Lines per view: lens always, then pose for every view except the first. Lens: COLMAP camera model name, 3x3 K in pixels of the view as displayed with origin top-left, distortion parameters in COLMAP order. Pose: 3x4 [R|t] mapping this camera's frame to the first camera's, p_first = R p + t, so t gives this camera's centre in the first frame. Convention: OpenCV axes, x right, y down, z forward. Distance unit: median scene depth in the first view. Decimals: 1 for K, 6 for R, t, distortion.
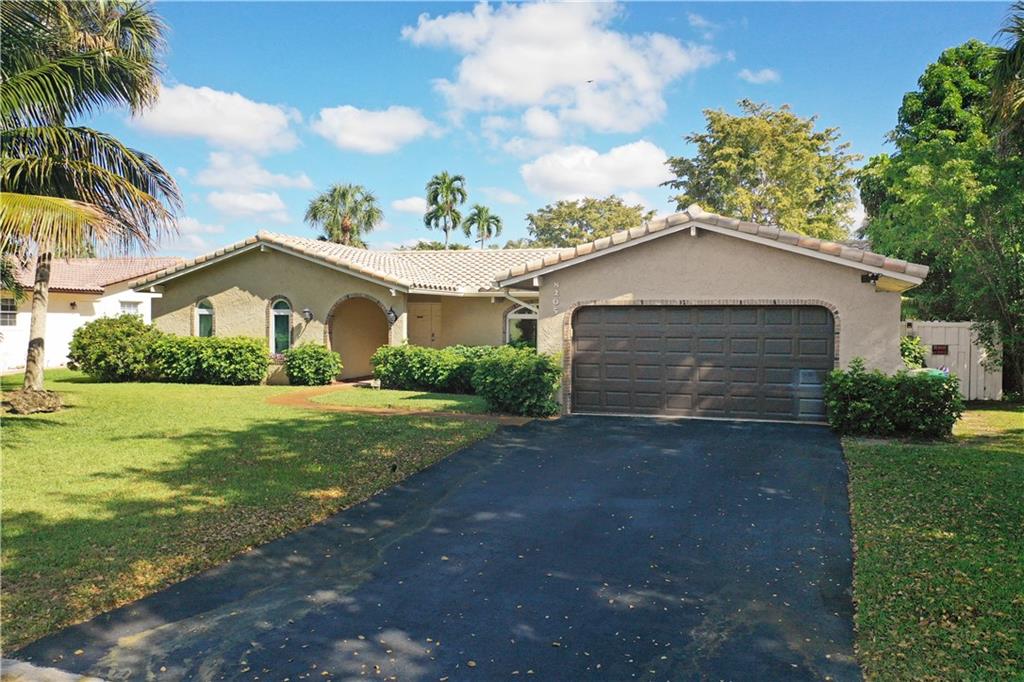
lens RADIAL K [[934.8, 0, 512.0], [0, 934.8, 341.0], [0, 0, 1]] dist [-0.041192, 0.099335]
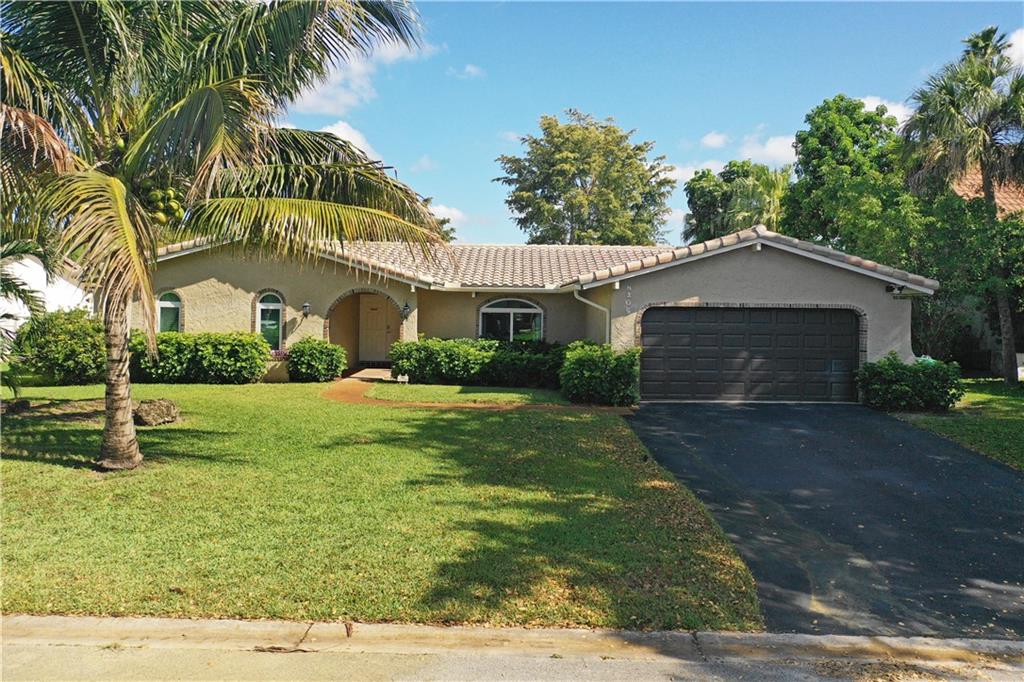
lens RADIAL K [[934.8, 0, 512.0], [0, 934.8, 341.0], [0, 0, 1]] dist [-0.041192, 0.099335]
pose [[0.915235, -0.011905, 0.402746, -0.441607], [0.001506, 0.999657, 0.026128, -0.021358], [-0.402919, -0.023307, 0.914939, 0.021190]]
